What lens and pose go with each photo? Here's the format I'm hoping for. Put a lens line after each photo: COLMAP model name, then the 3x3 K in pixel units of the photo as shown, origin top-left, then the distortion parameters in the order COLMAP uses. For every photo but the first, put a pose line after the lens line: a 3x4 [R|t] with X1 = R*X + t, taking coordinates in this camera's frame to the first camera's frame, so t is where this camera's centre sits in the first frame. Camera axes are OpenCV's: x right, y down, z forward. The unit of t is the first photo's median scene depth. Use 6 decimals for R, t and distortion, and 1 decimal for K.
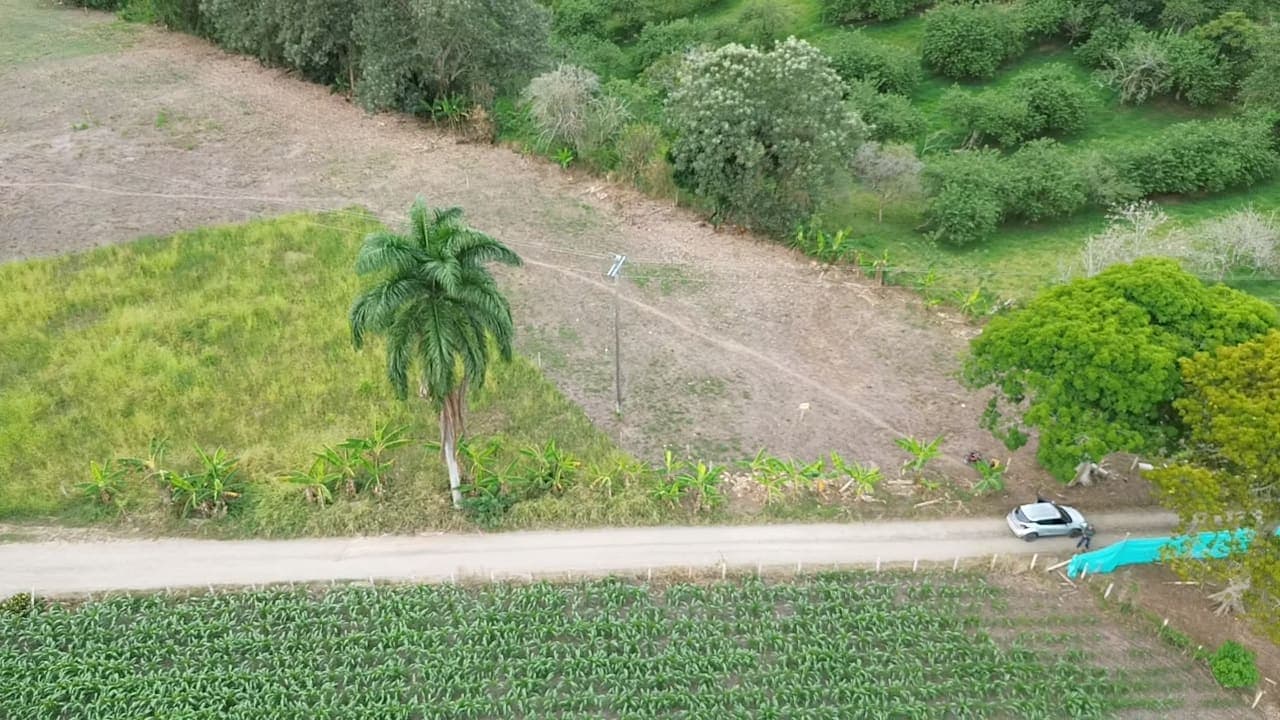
lens RADIAL K [[908.1, 0, 635.3], [0, 908.1, 359.6], [0, 0, 1]] dist [0.060844, -0.062856]
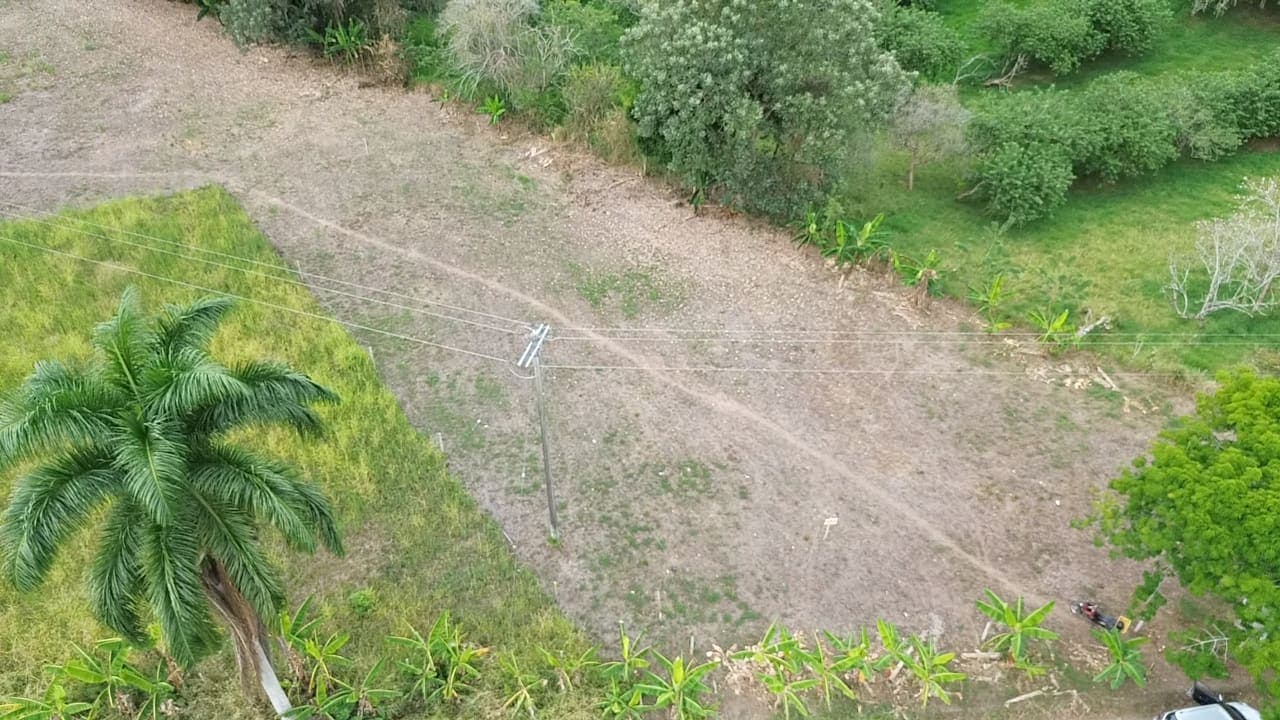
lens RADIAL K [[908.1, 0, 645.3], [0, 908.1, 357.1], [0, 0, 1]] dist [0.060844, -0.062856]
pose [[0.999433, -0.024504, 0.023083, 0.029096], [0.022065, 0.994687, 0.100556, -0.111290], [-0.025424, -0.099989, 0.994664, 0.274736]]
